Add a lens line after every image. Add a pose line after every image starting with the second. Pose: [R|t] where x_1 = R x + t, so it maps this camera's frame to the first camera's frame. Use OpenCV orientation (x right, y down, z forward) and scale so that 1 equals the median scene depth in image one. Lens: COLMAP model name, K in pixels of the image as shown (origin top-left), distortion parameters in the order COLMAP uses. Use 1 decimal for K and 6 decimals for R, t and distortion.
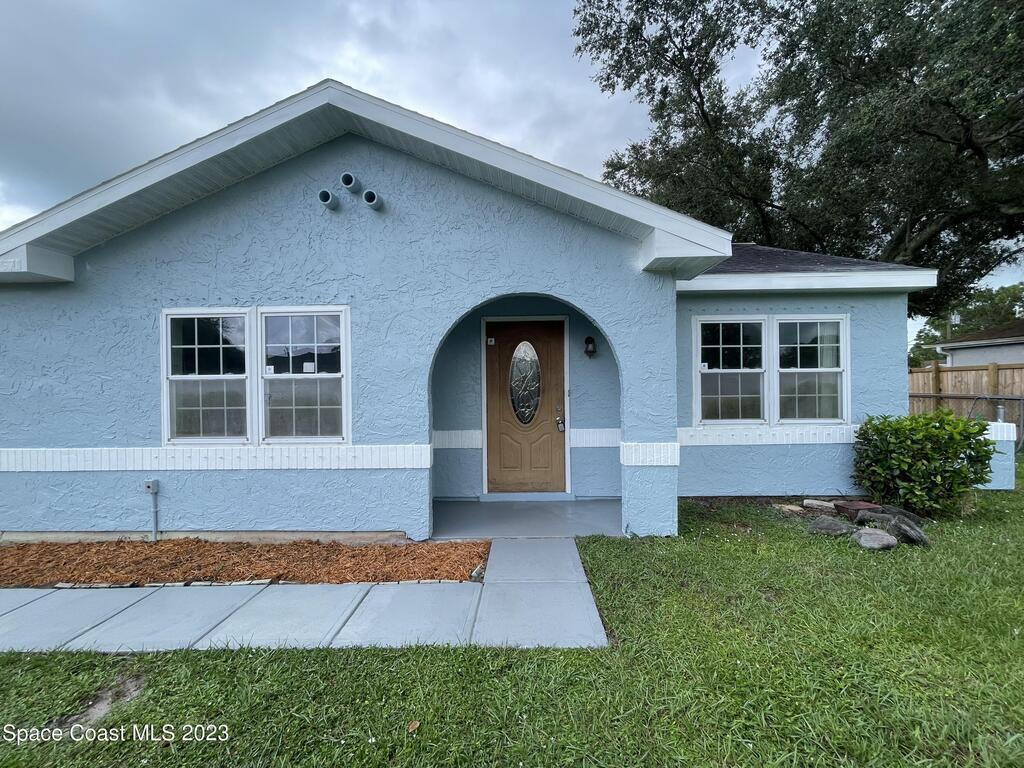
lens RADIAL K [[413.1, 0, 508.5], [0, 413.1, 386.1], [0, 0, 1]] dist [-0.000394, 0.000468]
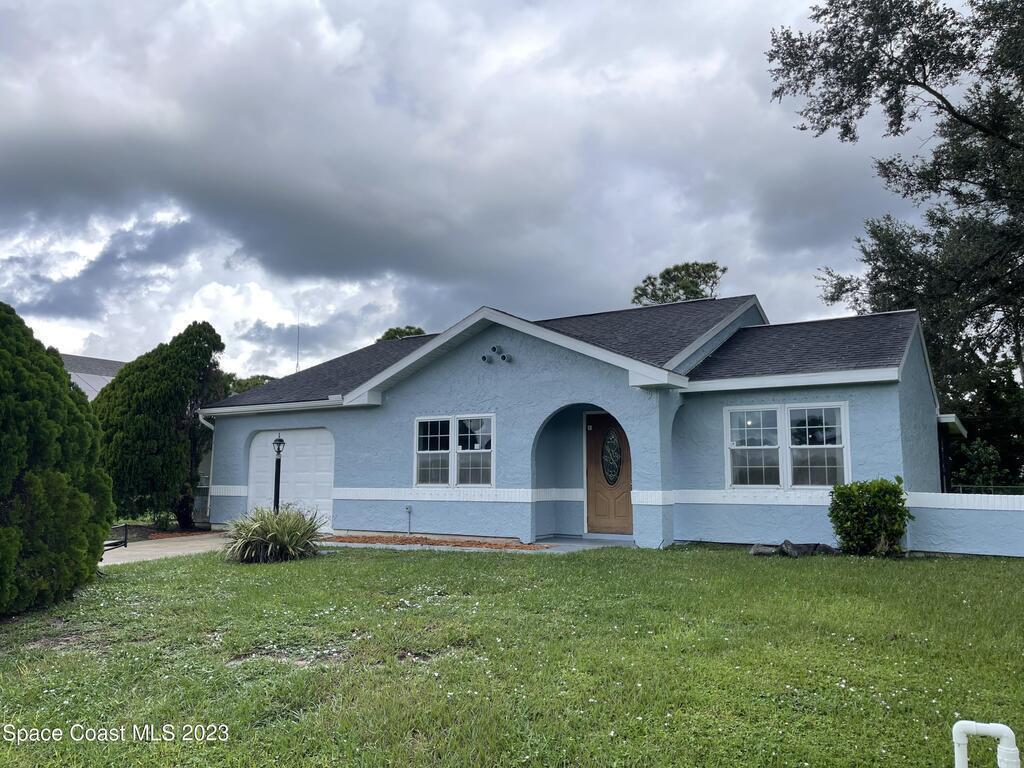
lens RADIAL K [[778.0, 0, 516.9], [0, 778.0, 382.1], [0, 0, 1]] dist [0.055918, -0.016492]
pose [[0.859050, -0.048987, -0.509542, 1.465768], [-0.015847, 0.992388, -0.122125, 0.091676], [0.511646, 0.112986, 0.851735, -1.920314]]
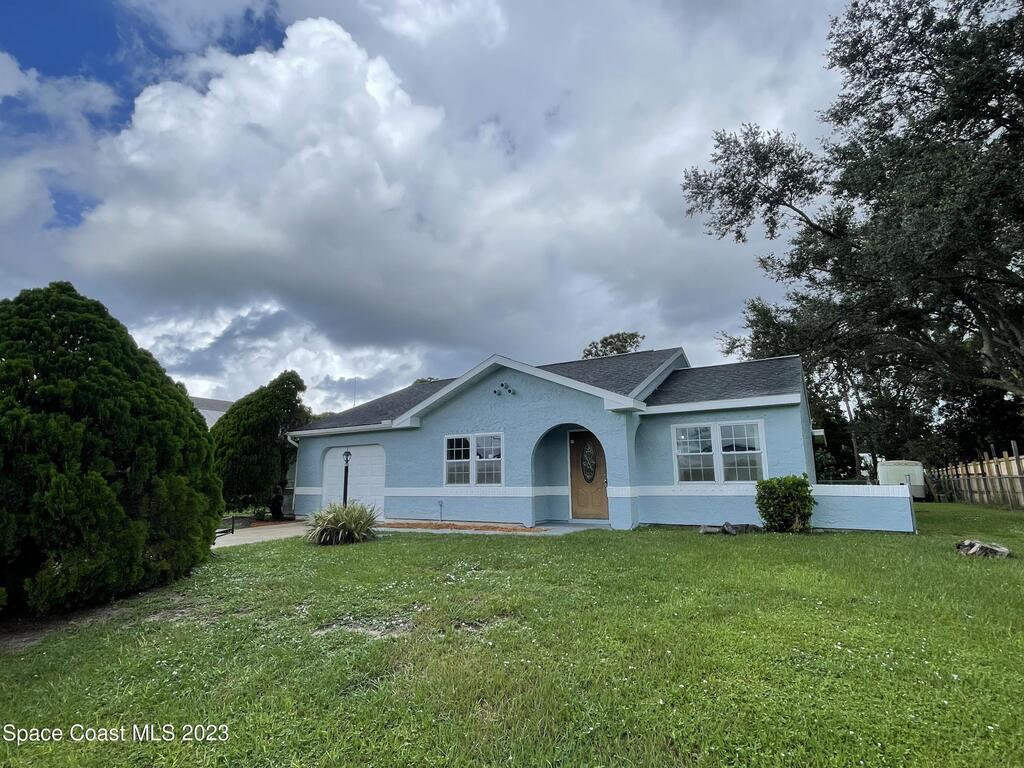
lens RADIAL K [[520.6, 0, 508.7], [0, 520.6, 382.3], [0, 0, 1]] dist [0.012503, -0.000004]
pose [[0.866660, -0.090654, -0.490593, 1.230093], [-0.003069, 0.982365, -0.186948, 0.106753], [0.498889, 0.163526, 0.851099, -1.752114]]
